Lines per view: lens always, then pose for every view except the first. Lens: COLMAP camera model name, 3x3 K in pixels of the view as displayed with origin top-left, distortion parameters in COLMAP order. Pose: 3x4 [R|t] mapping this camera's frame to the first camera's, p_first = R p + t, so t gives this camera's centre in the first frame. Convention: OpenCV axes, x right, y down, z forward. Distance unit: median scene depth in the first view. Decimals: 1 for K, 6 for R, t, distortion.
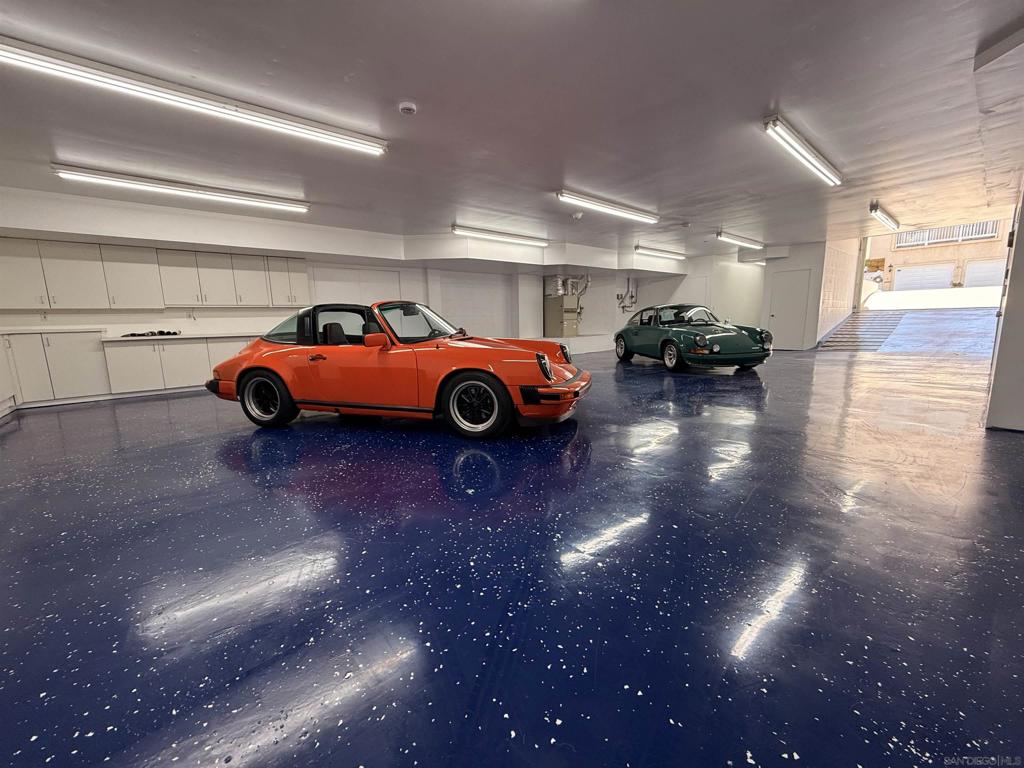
lens RADIAL K [[406.3, 0, 509.1], [0, 406.3, 384.4], [0, 0, 1]] dist [-0.001208, -0.000159]
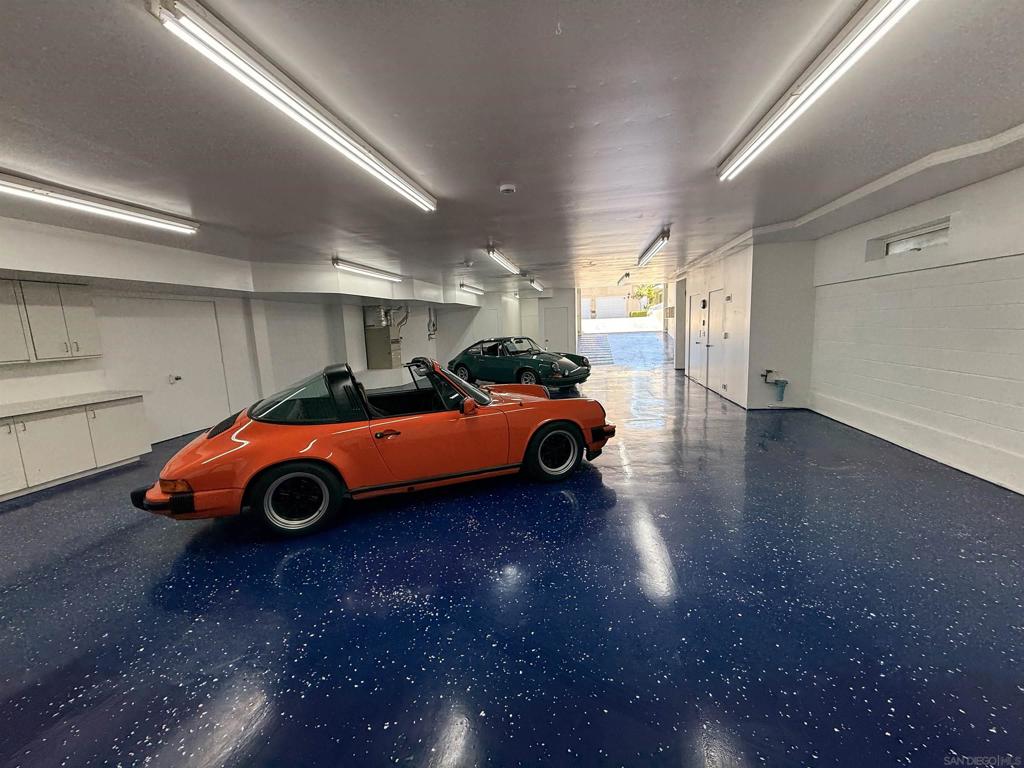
lens RADIAL K [[406.3, 0, 506.6], [0, 406.3, 386.7], [0, 0, 1]] dist [-0.001208, -0.000159]
pose [[0.778124, -0.101359, 0.619879, -0.362579], [0.121534, 0.992540, 0.009734, -0.064494], [-0.616241, 0.067762, 0.784637, 0.074725]]
